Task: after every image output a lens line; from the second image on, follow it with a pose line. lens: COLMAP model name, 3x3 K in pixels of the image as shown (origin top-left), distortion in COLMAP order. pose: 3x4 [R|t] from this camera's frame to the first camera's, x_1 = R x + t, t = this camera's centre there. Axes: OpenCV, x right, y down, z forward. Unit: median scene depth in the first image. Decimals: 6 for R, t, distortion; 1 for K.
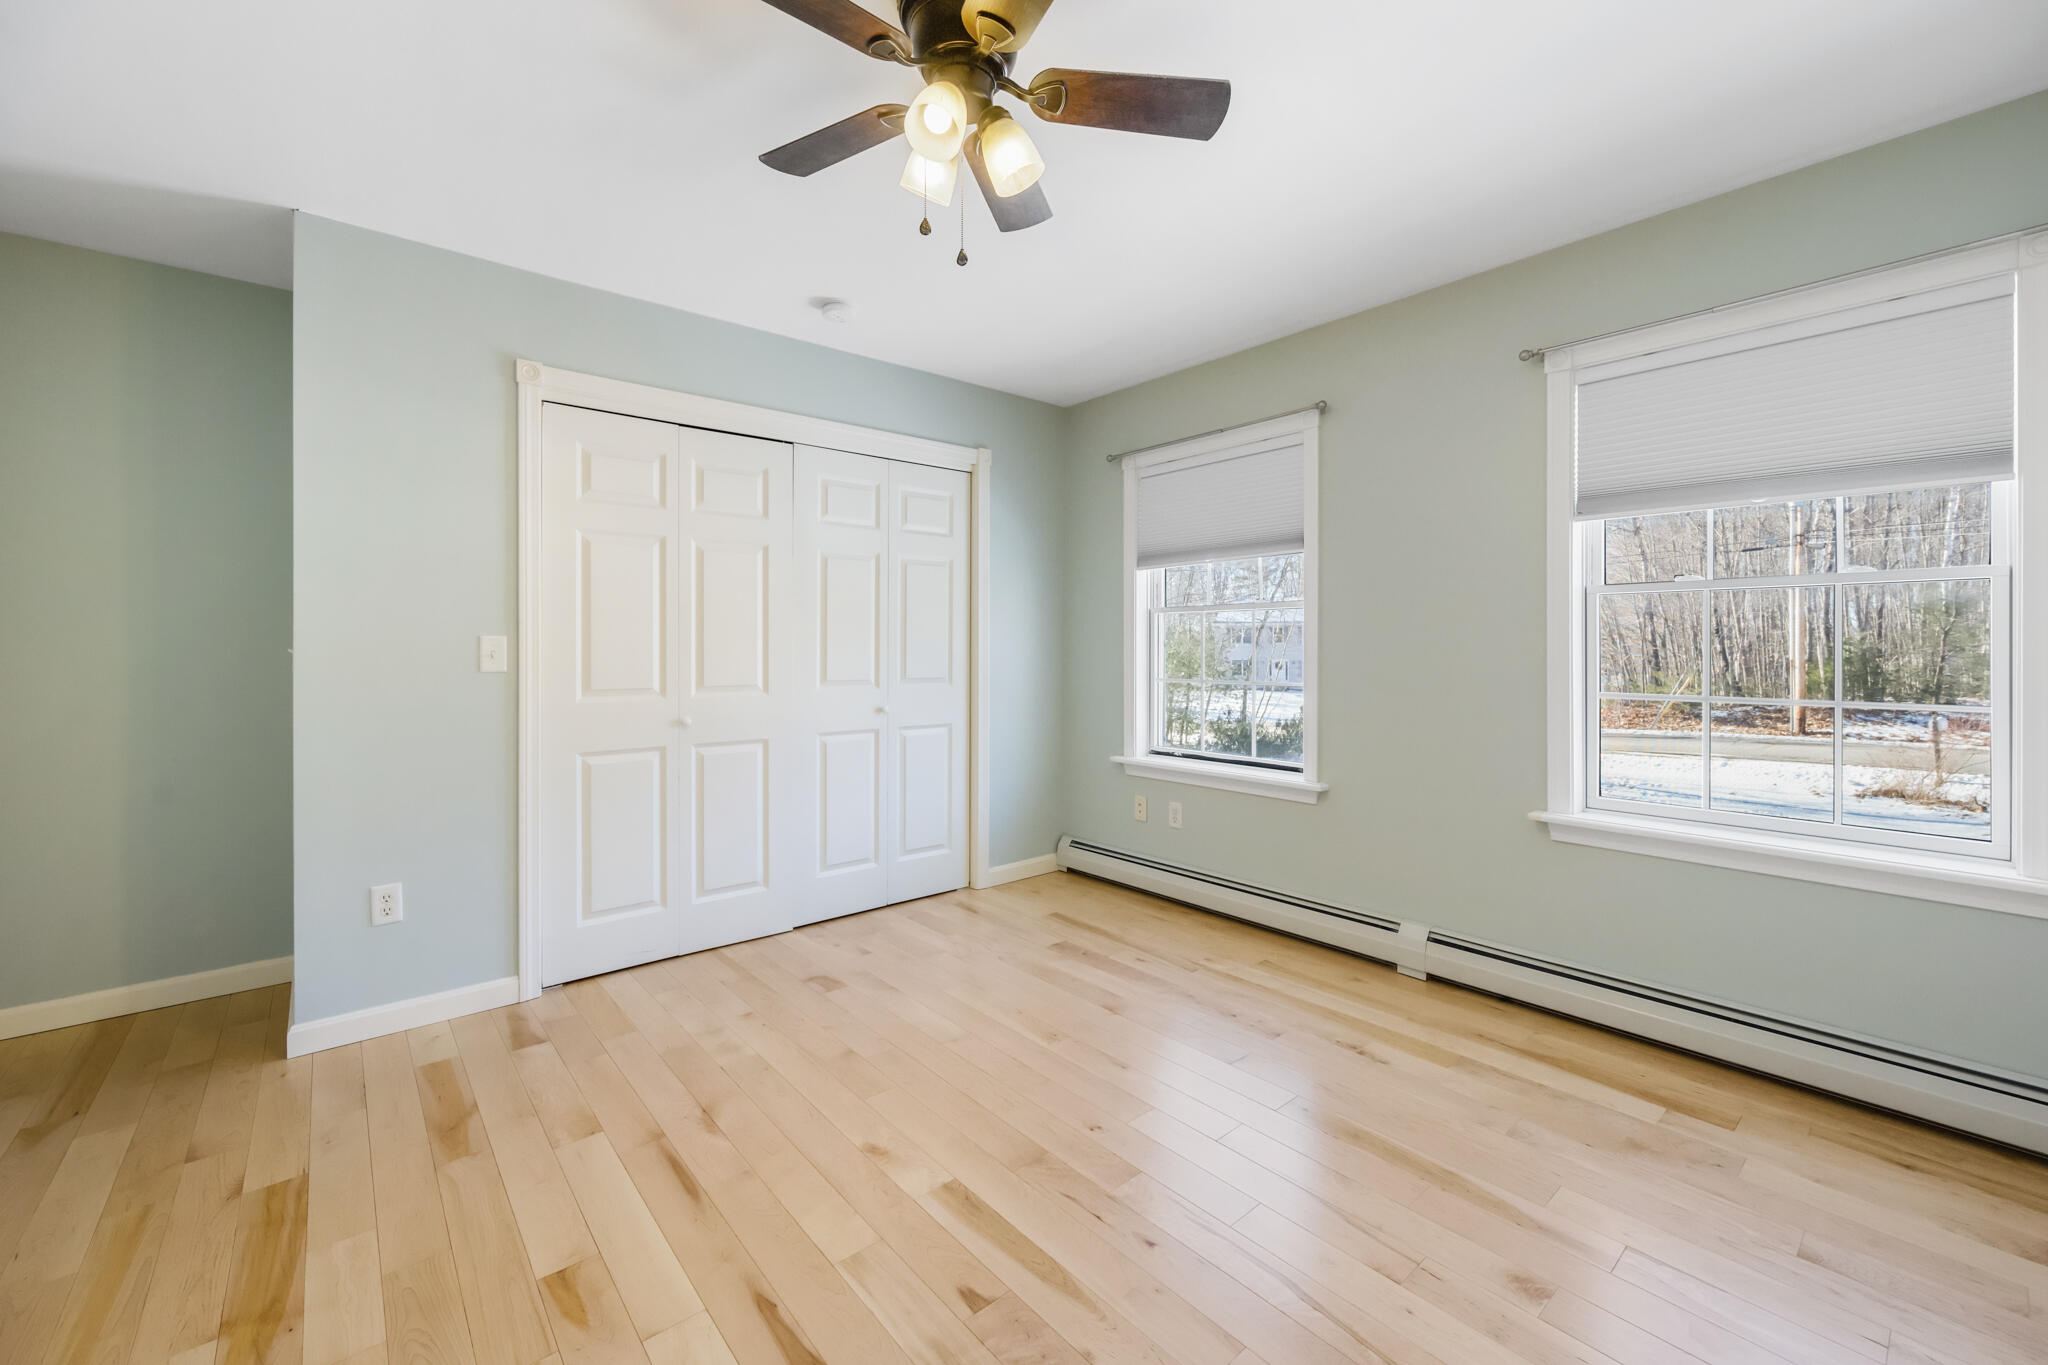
lens RADIAL K [[824.7, 0, 1027.3], [0, 824.7, 654.3], [0, 0, 1]] dist [0.001381, 0.000336]
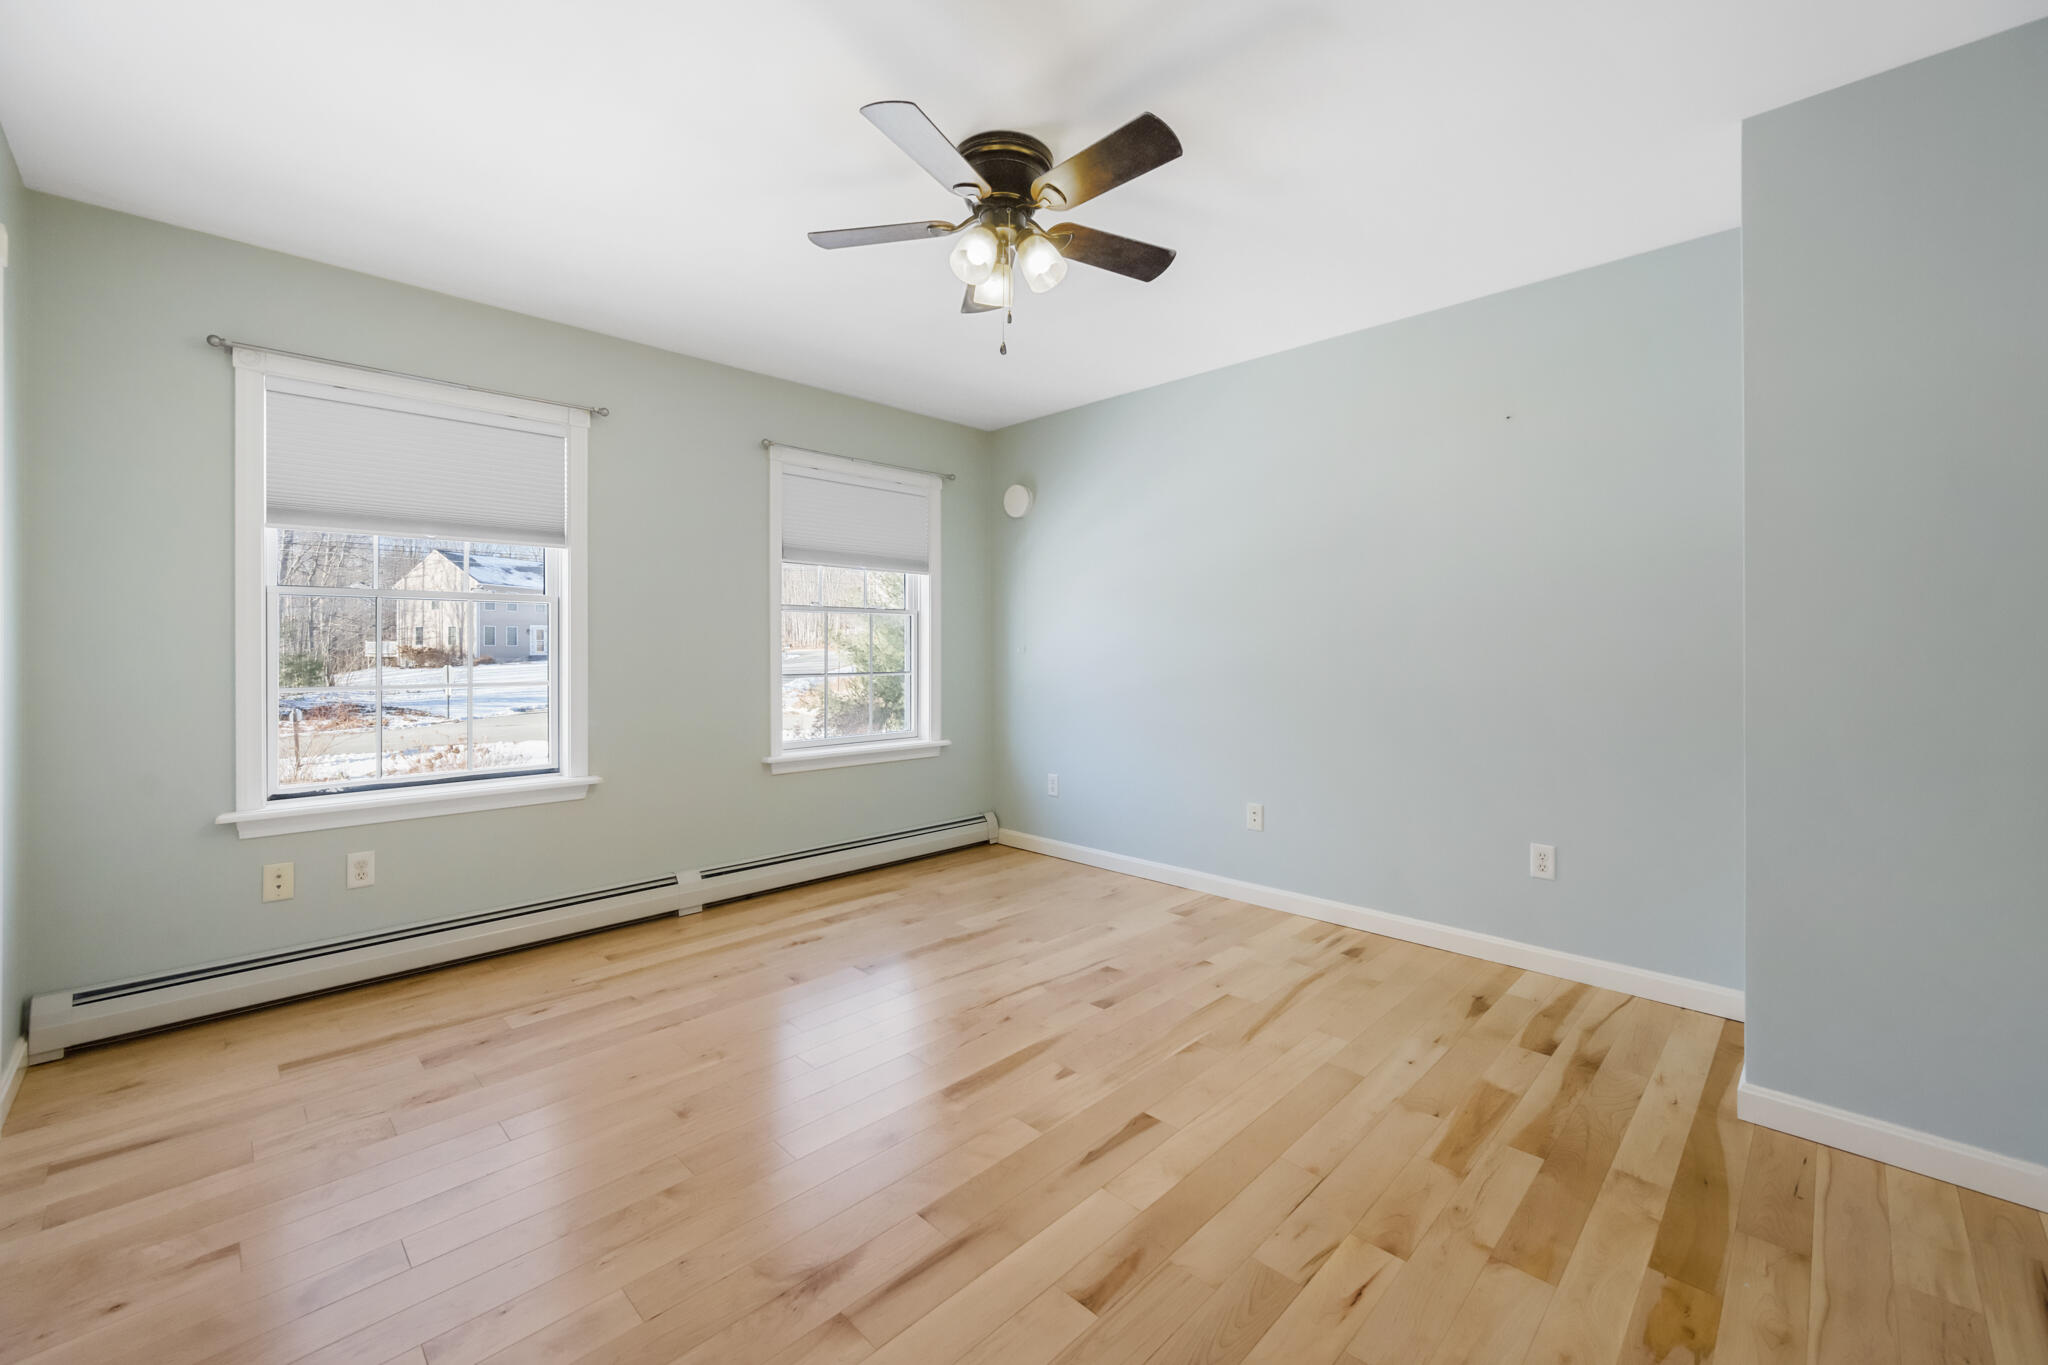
lens RADIAL K [[824.7, 0, 1027.3], [0, 824.7, 654.3], [0, 0, 1]] dist [0.001381, 0.000336]
pose [[-0.084764, -0.006271, 0.996381, -0.774598], [0.007764, 0.999946, 0.006954, 0.001504], [-0.996371, 0.008325, -0.084711, 0.590680]]
